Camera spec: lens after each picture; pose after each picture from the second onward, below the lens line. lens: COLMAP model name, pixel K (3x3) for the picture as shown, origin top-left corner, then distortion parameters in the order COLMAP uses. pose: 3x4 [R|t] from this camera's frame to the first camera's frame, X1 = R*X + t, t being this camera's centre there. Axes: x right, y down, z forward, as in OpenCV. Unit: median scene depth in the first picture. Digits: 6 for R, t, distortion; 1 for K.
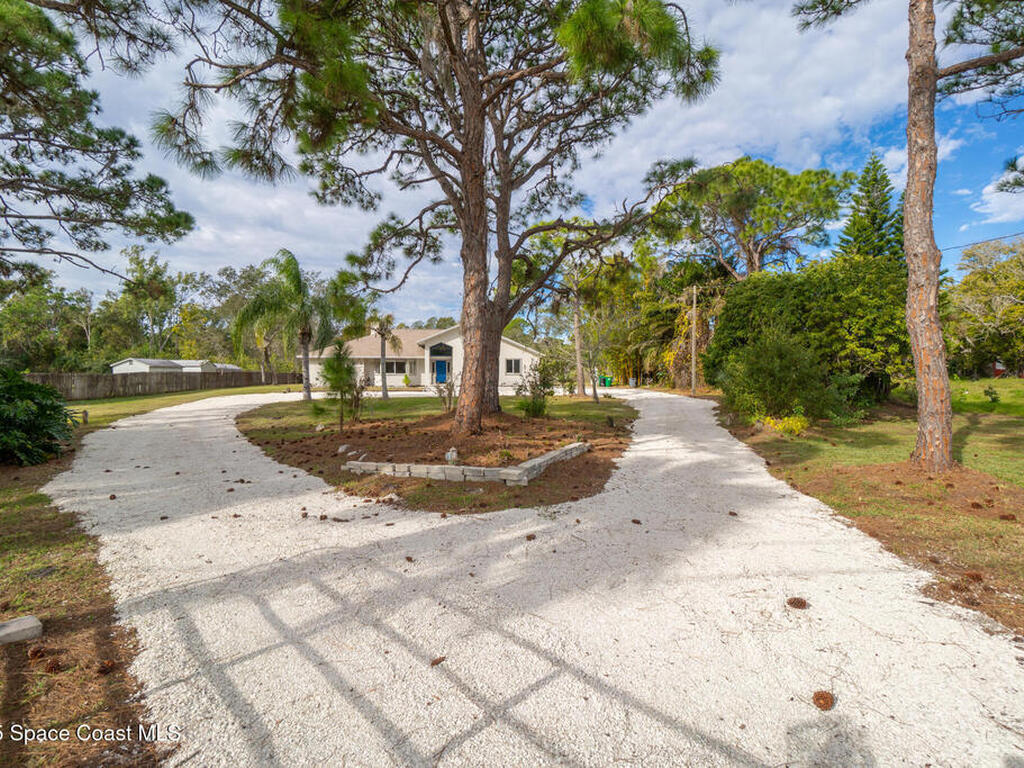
lens RADIAL K [[480.5, 0, 527.4], [0, 480.5, 379.6], [0, 0, 1]] dist [-0.003805, -0.001013]
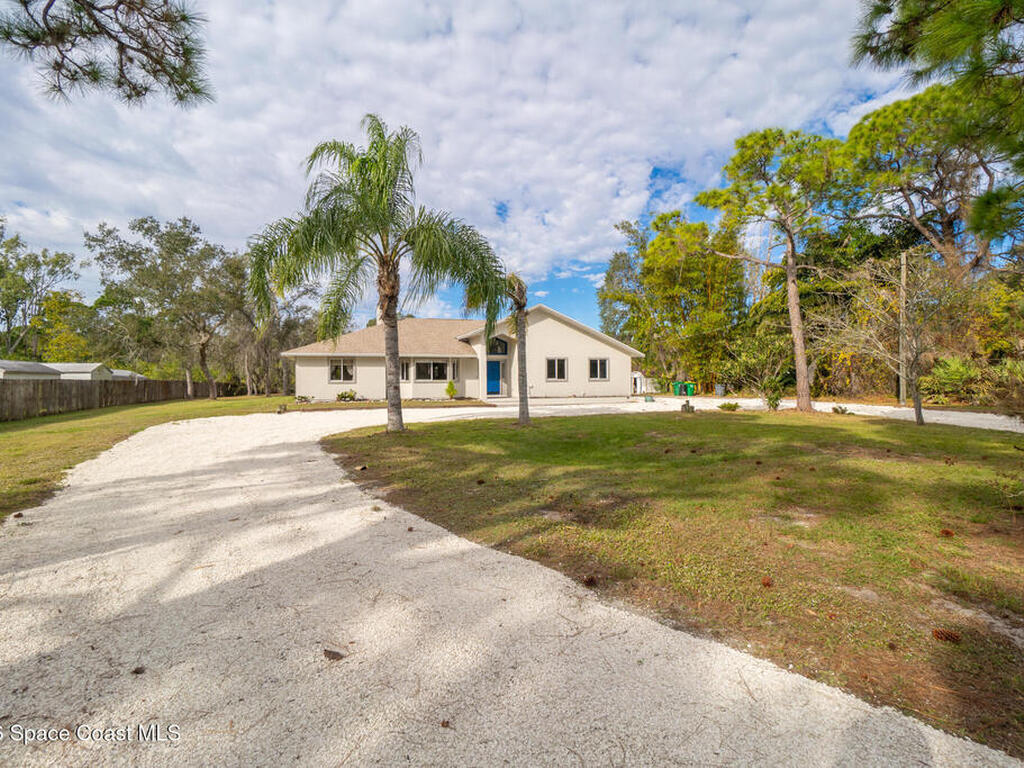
lens RADIAL K [[486.3, 0, 512.0], [0, 486.3, 384.0], [0, 0, 1]] dist [-0.001020, -0.000094]
pose [[0.986932, -0.006466, 0.161008, -0.276930], [0.008184, 0.999916, -0.010010, 0.000413], [-0.160930, 0.011197, 0.986902, 0.316509]]
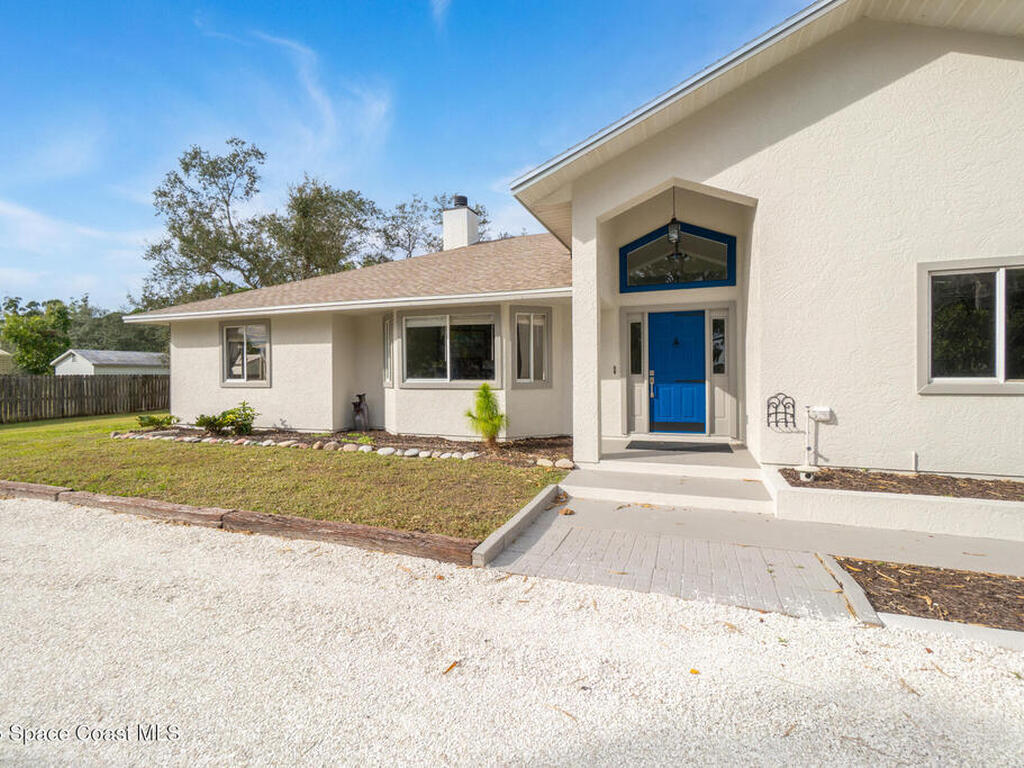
lens RADIAL K [[489.5, 0, 506.9], [0, 489.5, 382.5], [0, 0, 1]] dist [-0.004400, -0.000330]
pose [[0.870935, 0.005962, -0.491361, -0.148488], [-0.004914, 0.999982, 0.003424, -0.012622], [0.491373, -0.000567, 0.870949, 0.831160]]
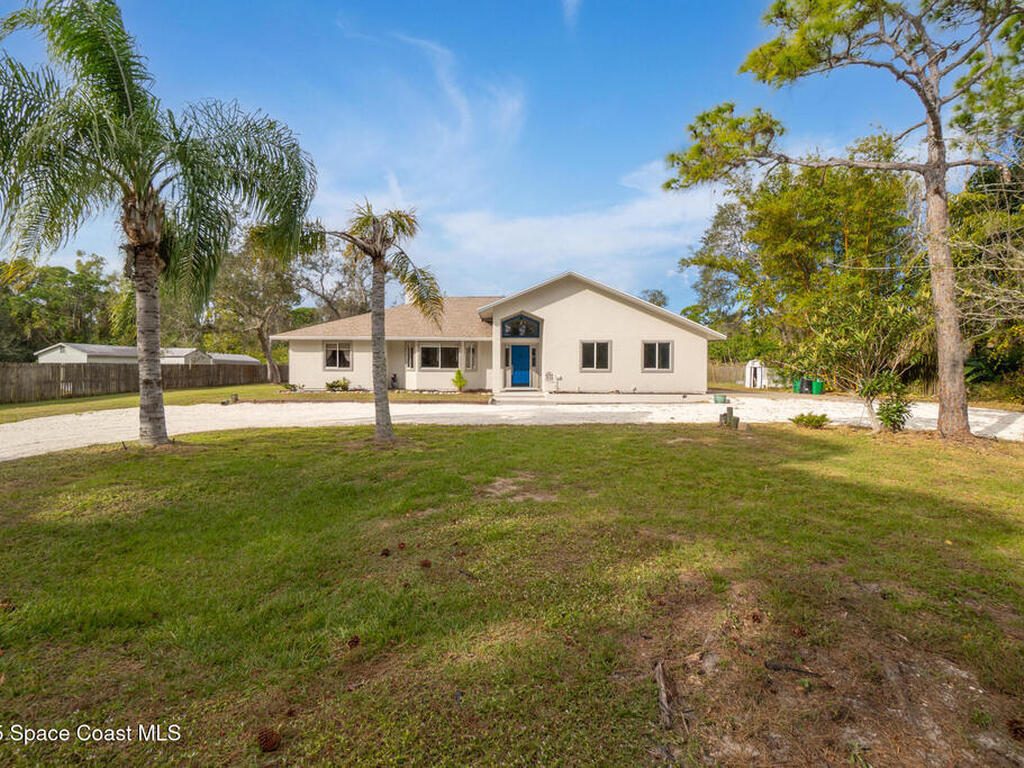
lens RADIAL K [[486.3, 0, 512.0], [0, 486.3, 384.0], [0, 0, 1]] dist [-0.001020, -0.000094]
pose [[0.989034, 0.011895, -0.147210, -0.110013], [-0.009233, 0.999781, 0.018759, -0.005708], [0.147401, -0.017194, 0.988927, 0.455838]]
